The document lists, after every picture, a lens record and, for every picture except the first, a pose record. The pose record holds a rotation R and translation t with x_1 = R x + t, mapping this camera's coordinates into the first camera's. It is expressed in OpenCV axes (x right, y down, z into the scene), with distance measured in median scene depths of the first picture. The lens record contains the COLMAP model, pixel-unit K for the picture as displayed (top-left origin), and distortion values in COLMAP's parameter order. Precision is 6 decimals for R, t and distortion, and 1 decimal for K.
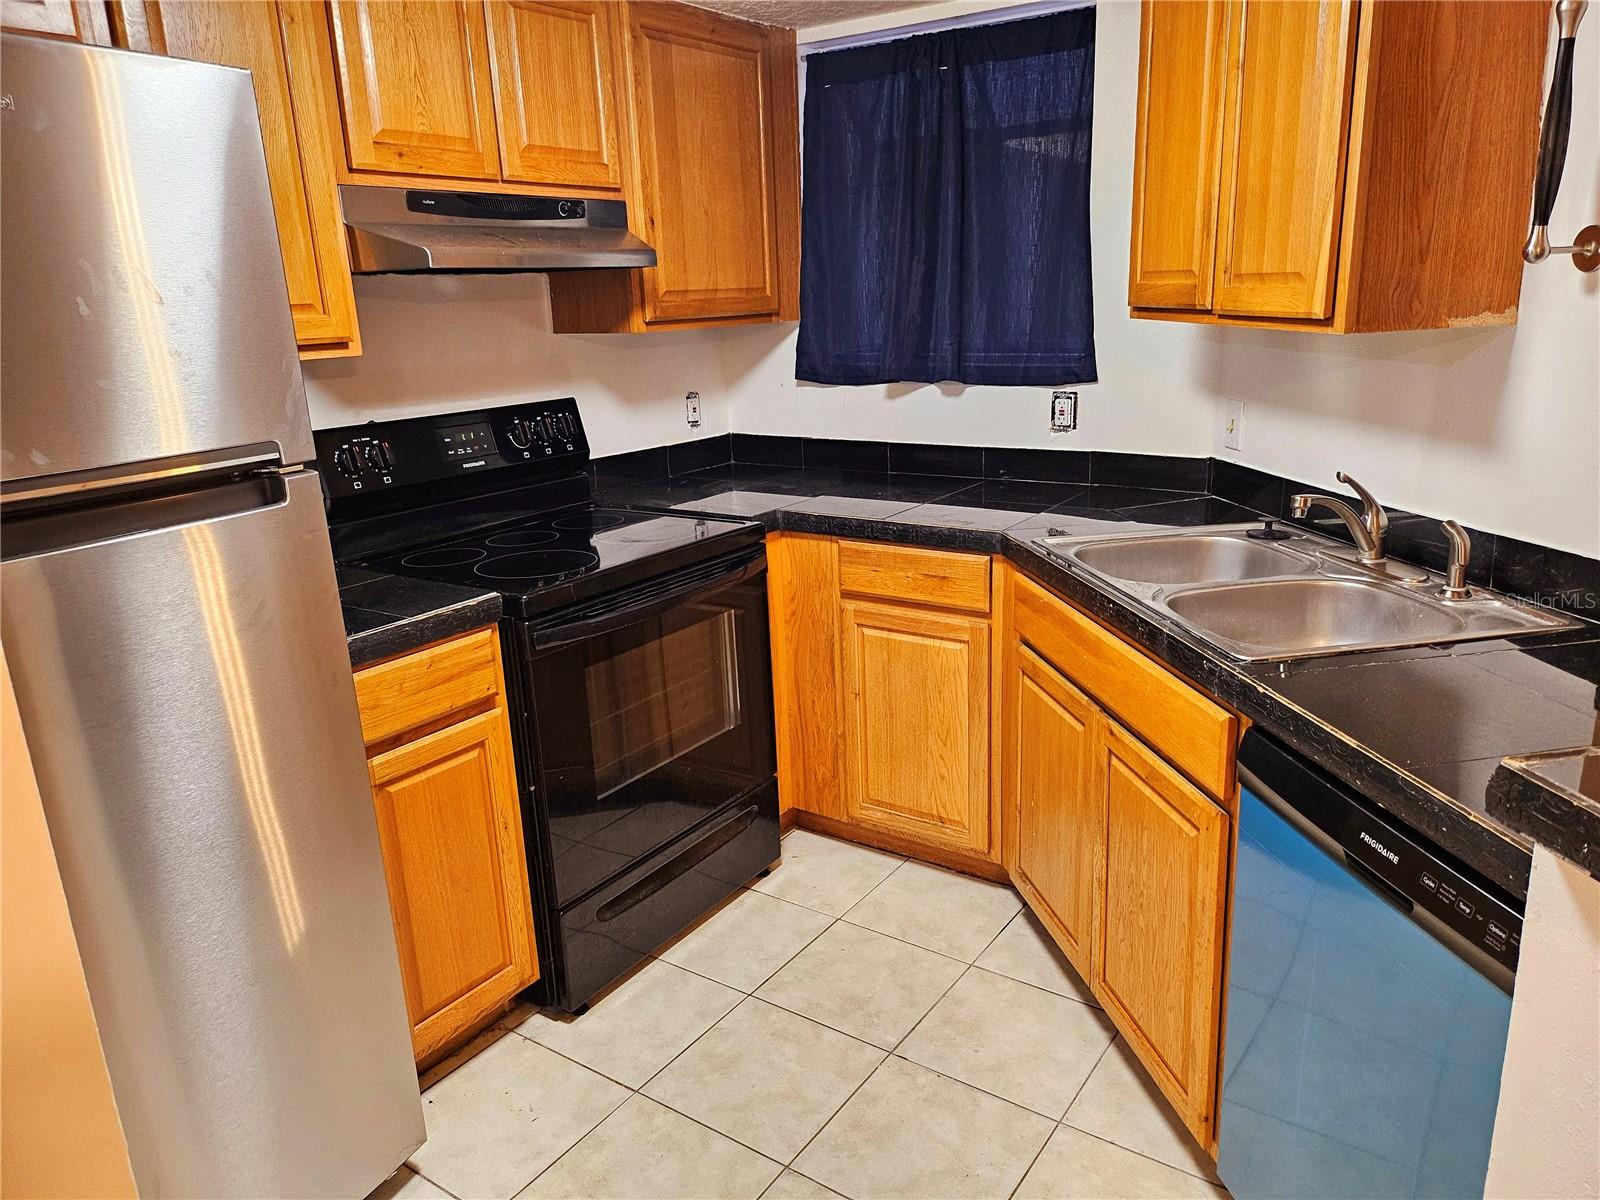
lens RADIAL K [[1138.2, 0, 801.5], [0, 1138.2, 607.0], [0, 0, 1]] dist [0.043834, -0.000760]
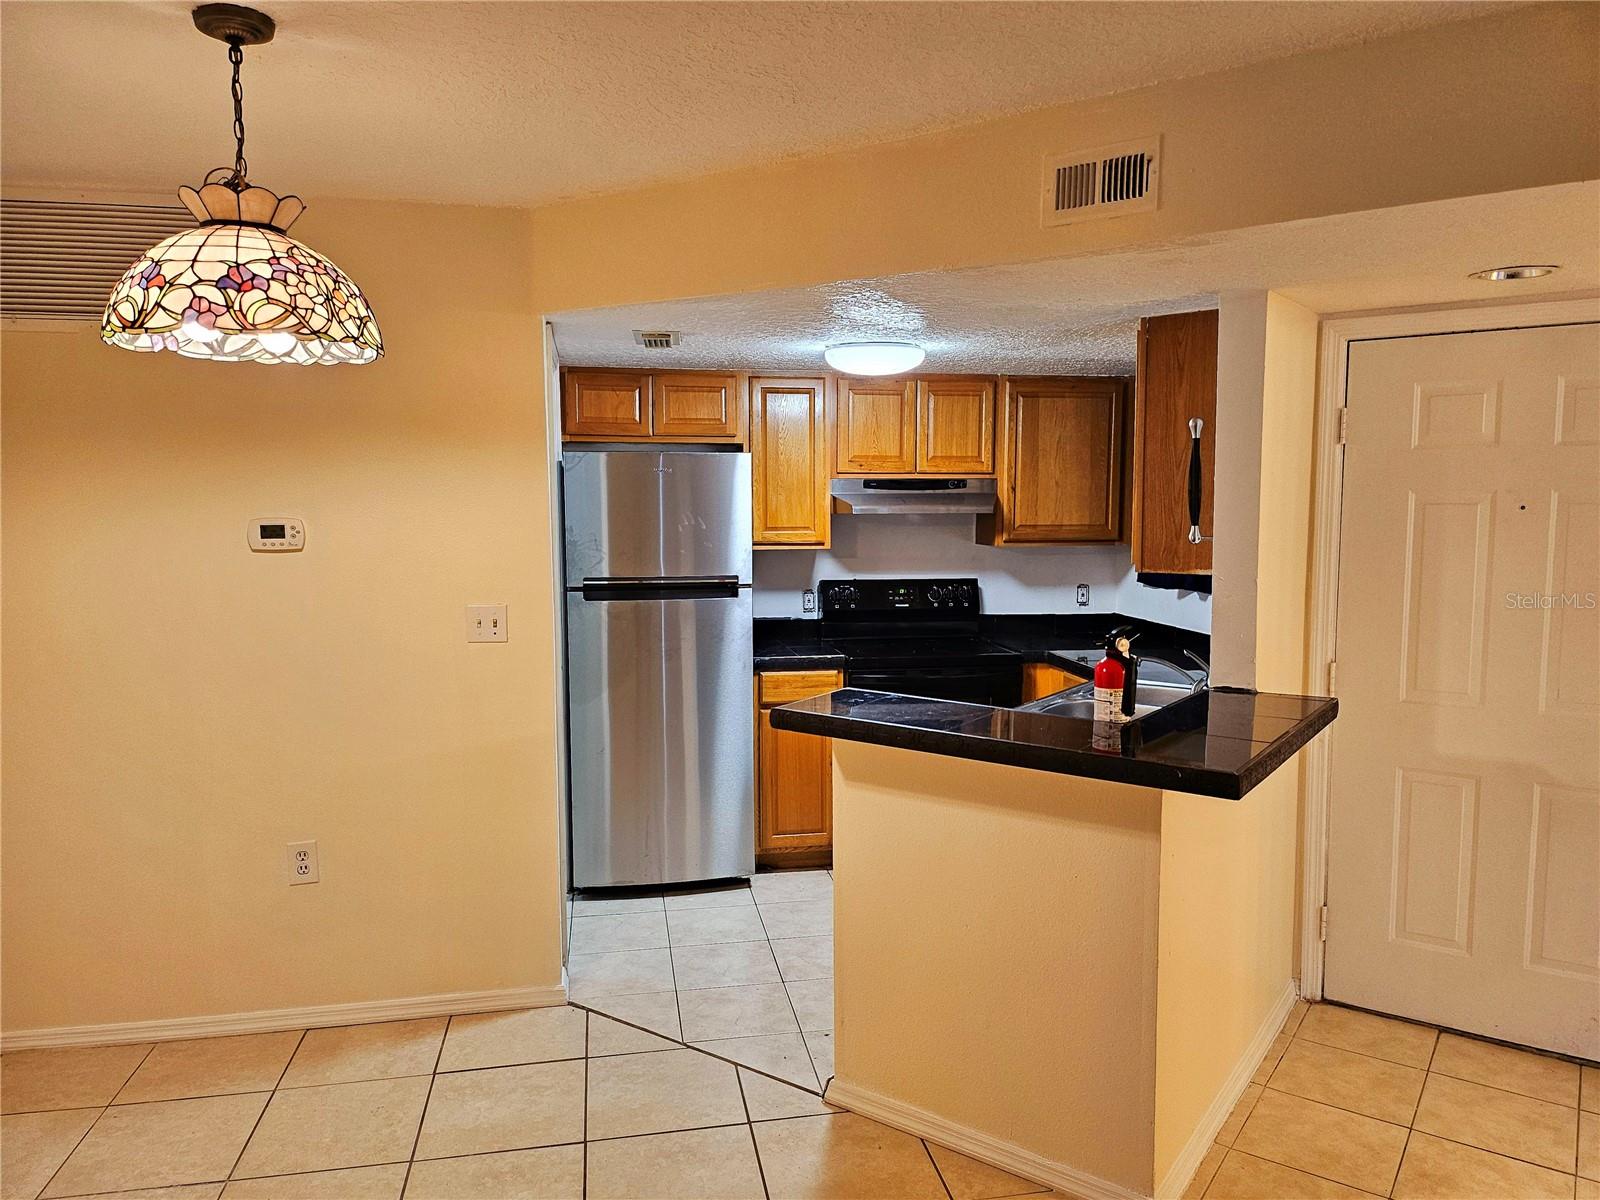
lens RADIAL K [[1138.2, 0, 801.3], [0, 1138.2, 597.7], [0, 0, 1]] dist [0.043834, -0.000760]
pose [[0.701965, 0.096923, -0.705586, 0.979993], [-0.216827, 0.972752, -0.082093, 0.061417], [0.678404, 0.210617, 0.703853, -0.508076]]
